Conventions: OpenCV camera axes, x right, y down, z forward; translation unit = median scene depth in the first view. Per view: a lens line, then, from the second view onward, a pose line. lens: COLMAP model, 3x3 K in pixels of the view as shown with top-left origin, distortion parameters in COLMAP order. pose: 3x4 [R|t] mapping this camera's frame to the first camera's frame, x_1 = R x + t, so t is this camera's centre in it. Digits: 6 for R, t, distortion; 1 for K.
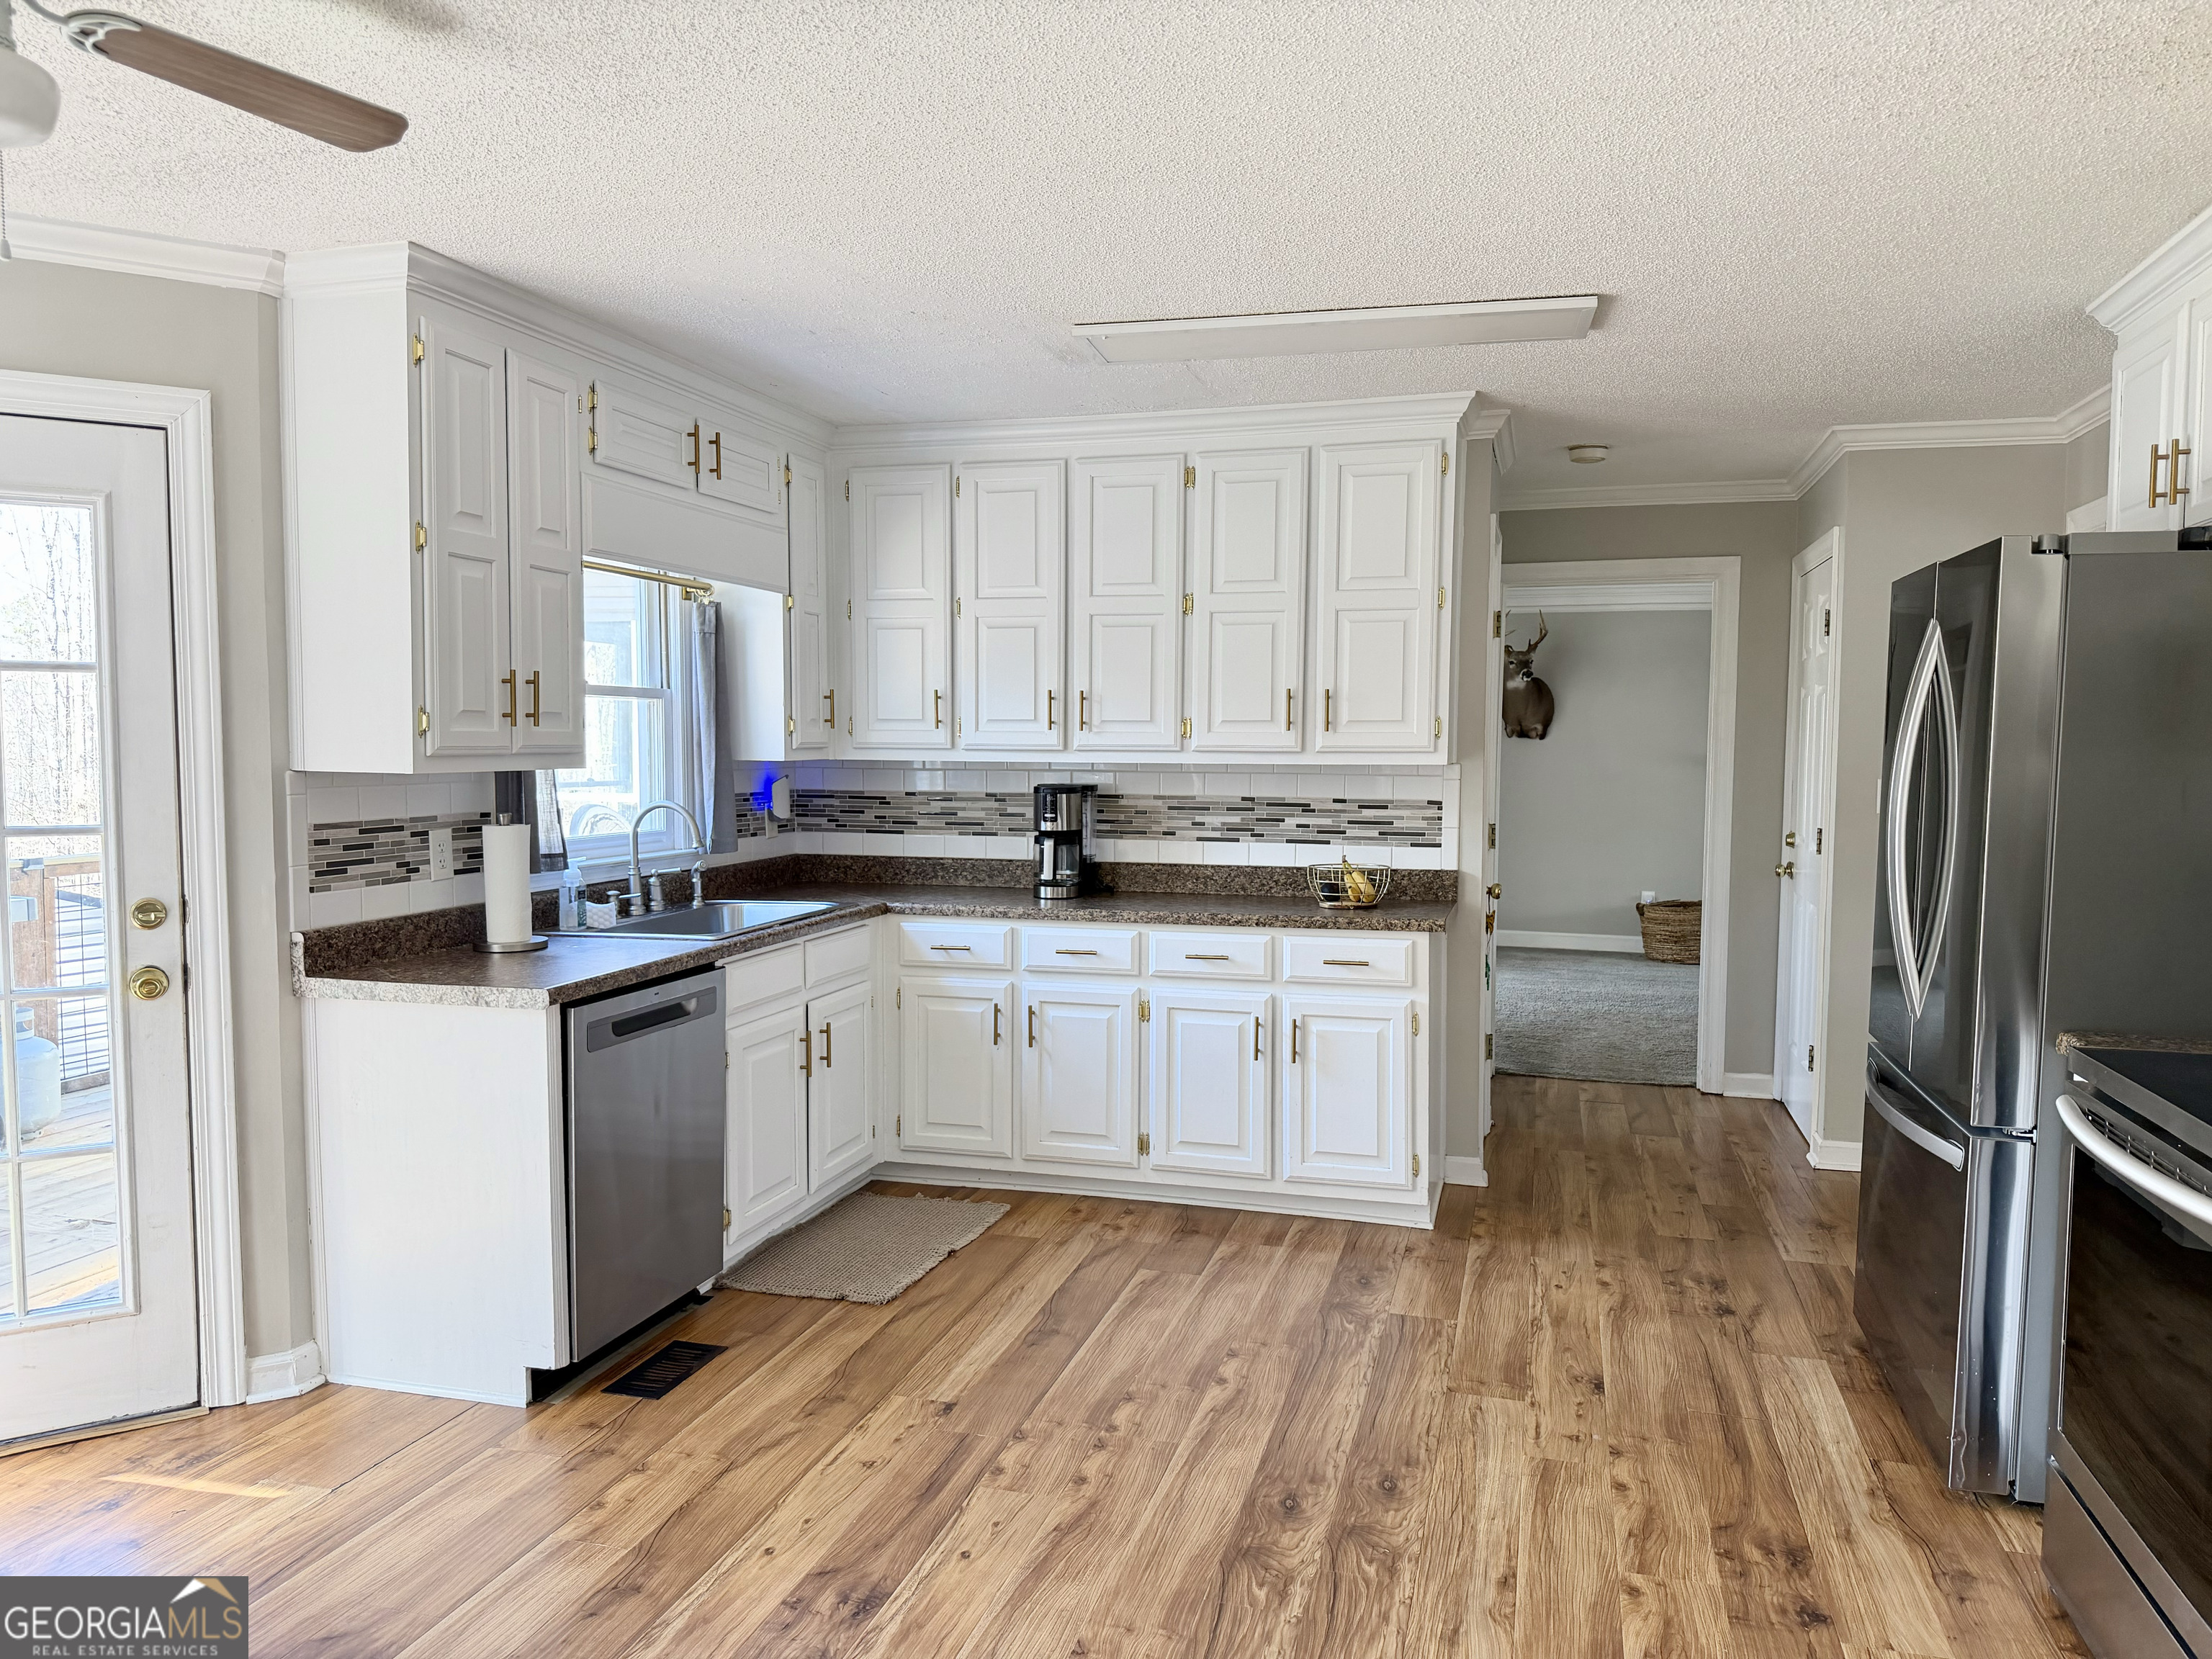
lens RADIAL K [[1559.3, 0, 1091.2], [0, 1559.3, 818.2], [0, 0, 1]] dist [0.057513, -0.073236]
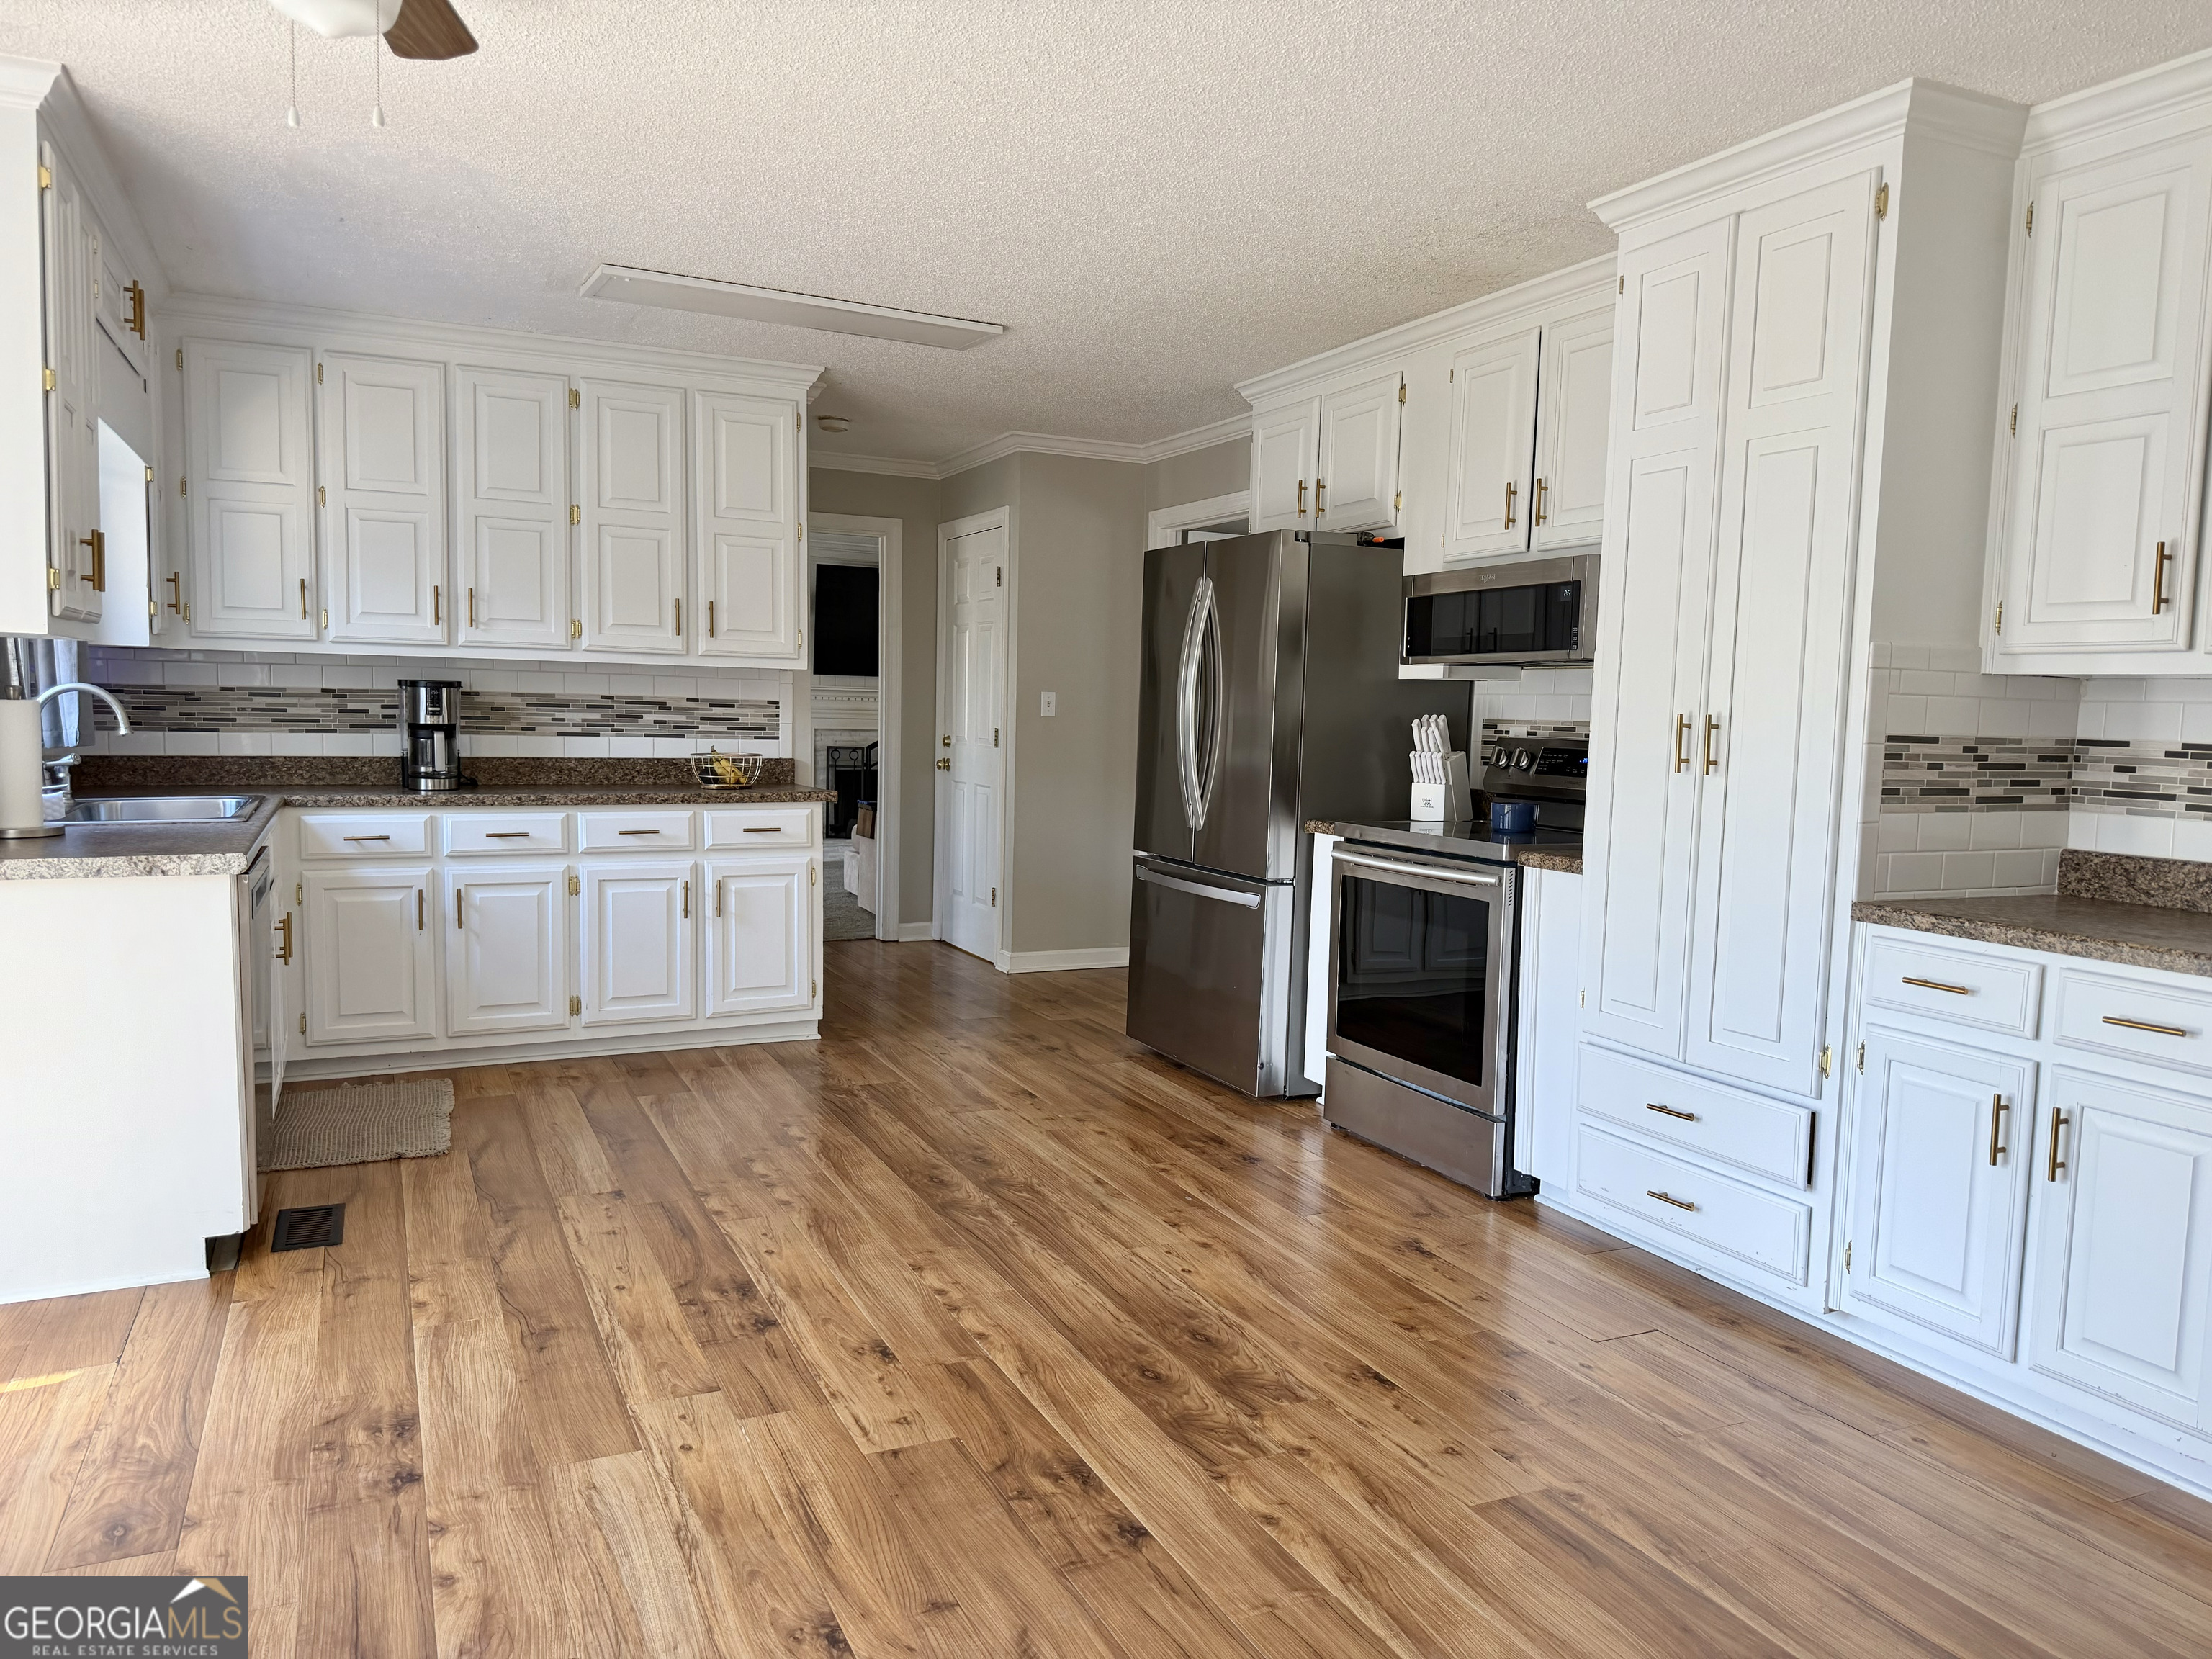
lens RADIAL K [[1541.1, 0, 1138.5], [0, 1541.1, 828.5], [0, 0, 1]] dist [0.035343, -0.034057]
pose [[0.738837, -0.042411, 0.672548, -0.436269], [0.014724, 0.998795, 0.046809, 0.041330], [-0.673723, -0.024682, 0.738571, -0.083528]]
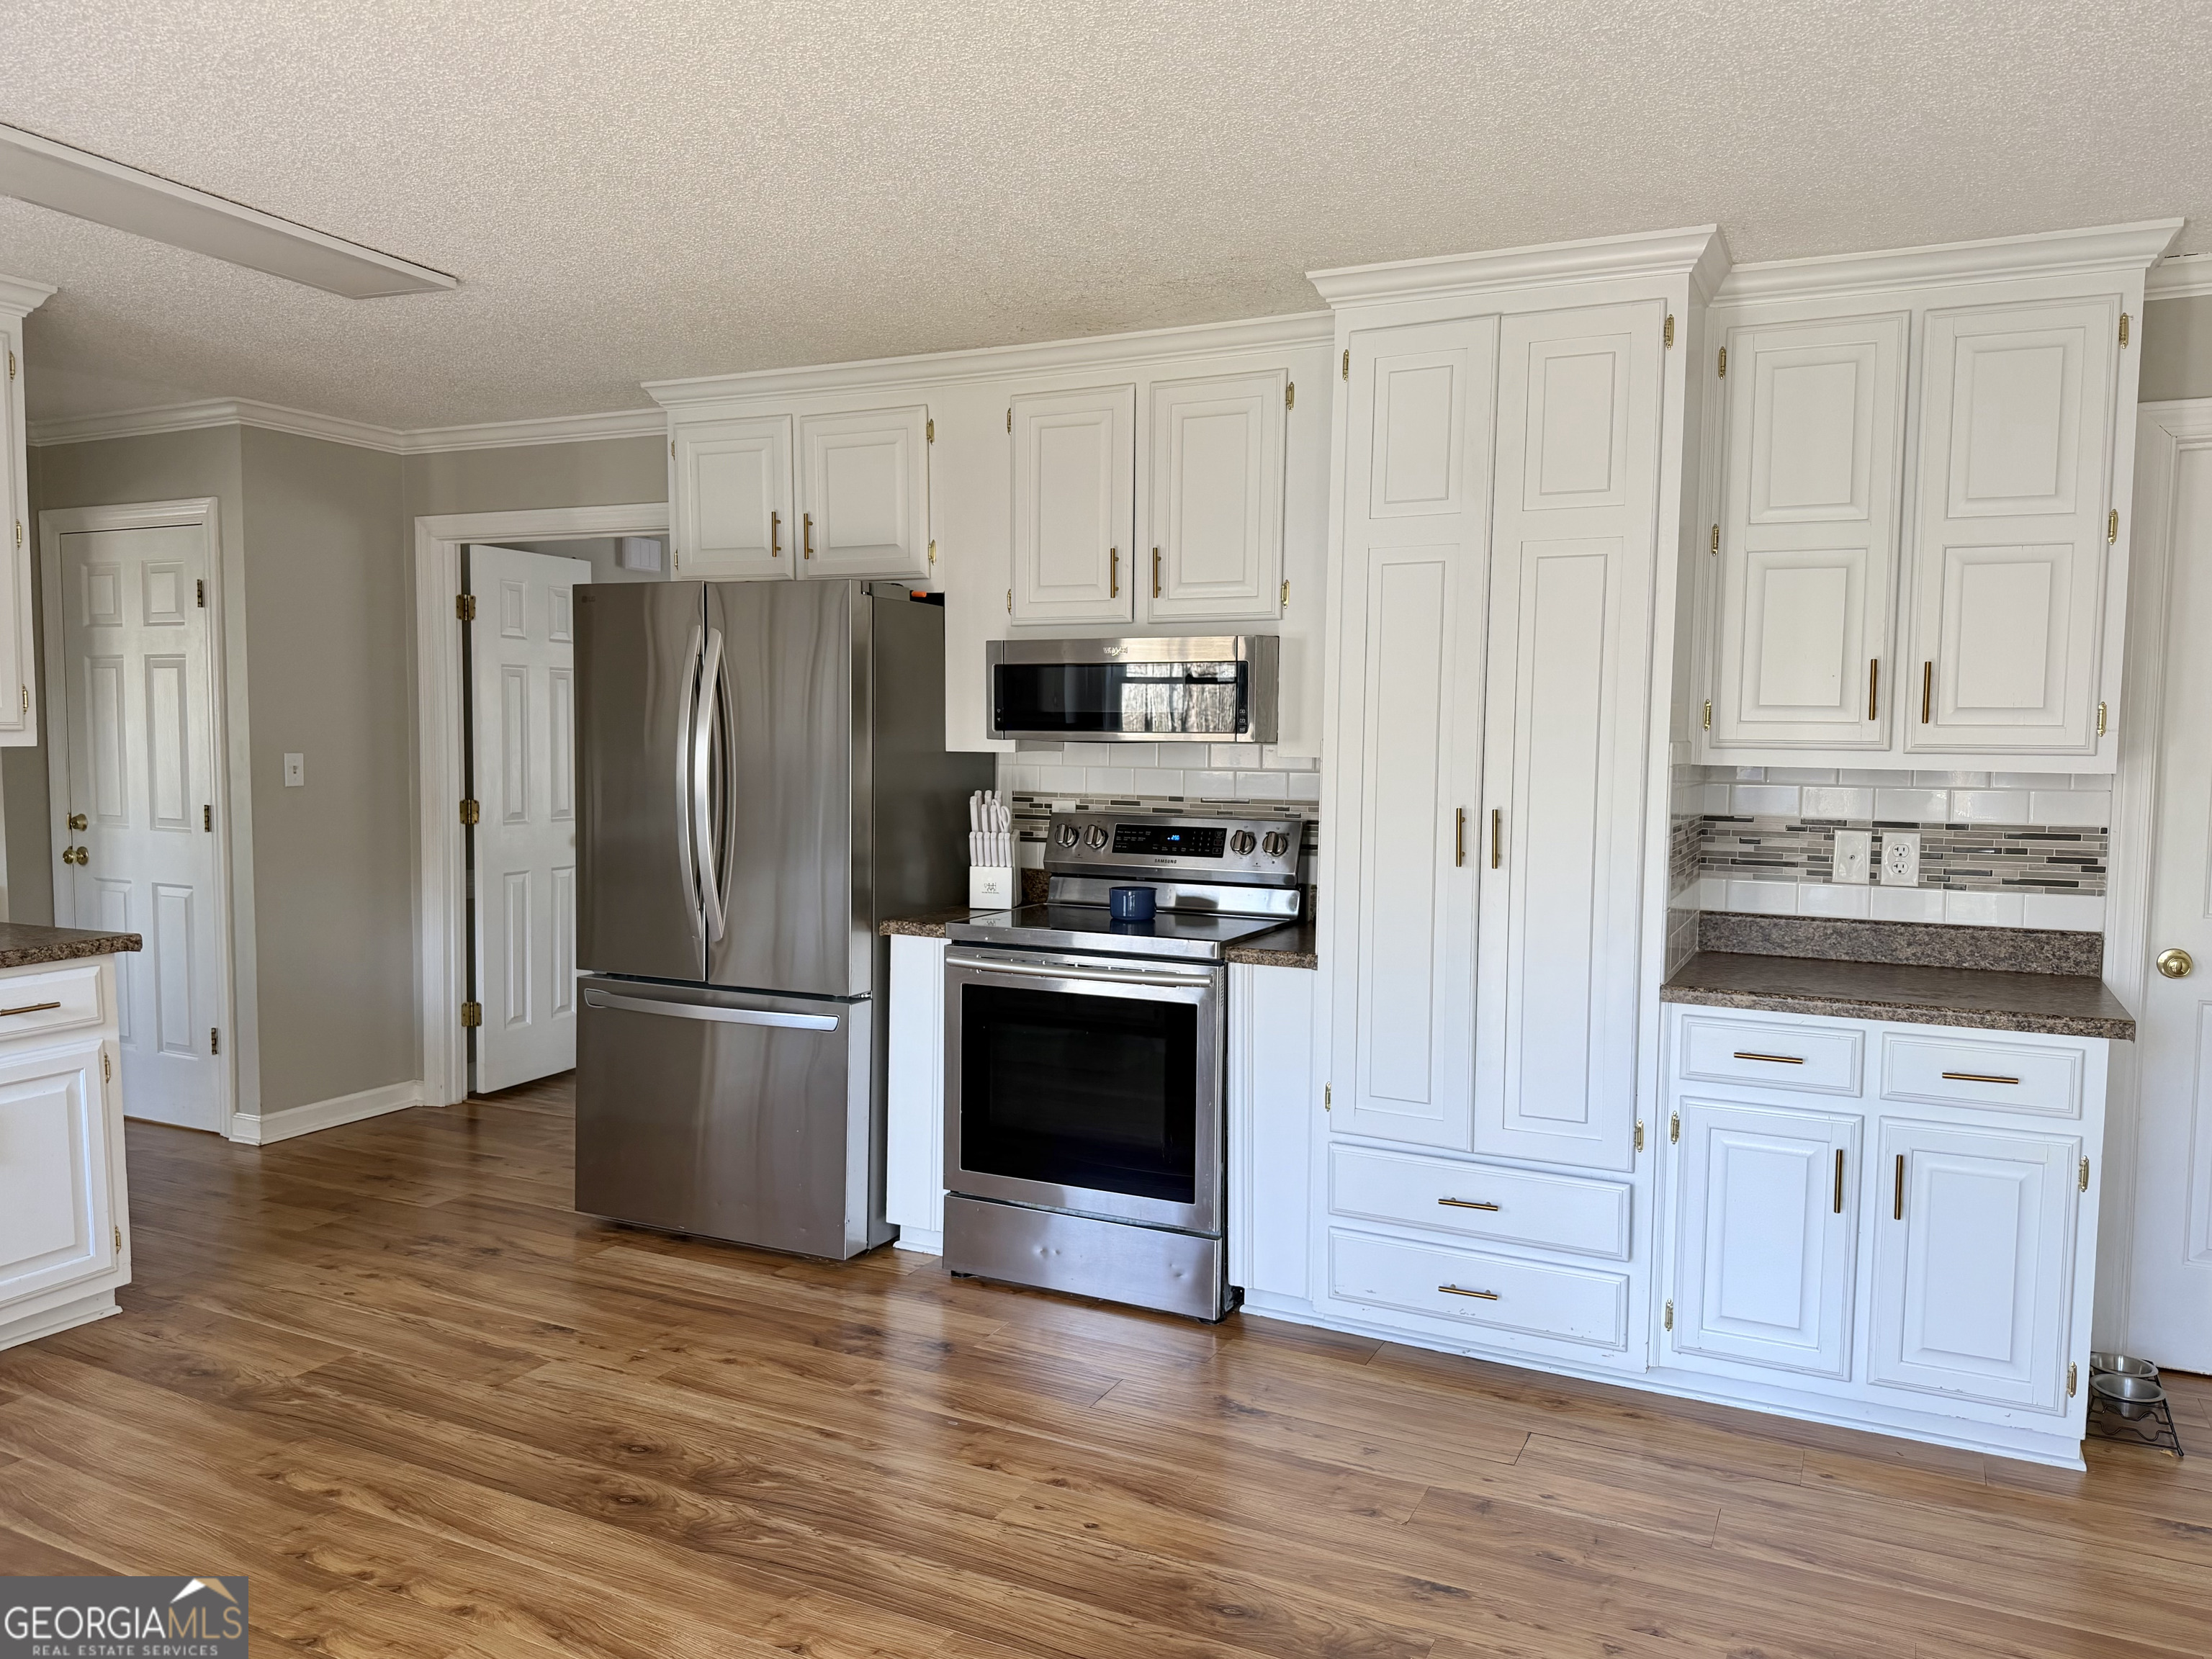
lens RADIAL K [[1559.3, 0, 1146.6], [0, 1559.3, 828.5], [0, 0, 1]] dist [0.057513, -0.073236]
pose [[0.162770, -0.067213, 0.984372, -0.511073], [0.040171, 0.997301, 0.061454, -0.020437], [-0.985846, 0.029540, 0.165030, 0.338933]]
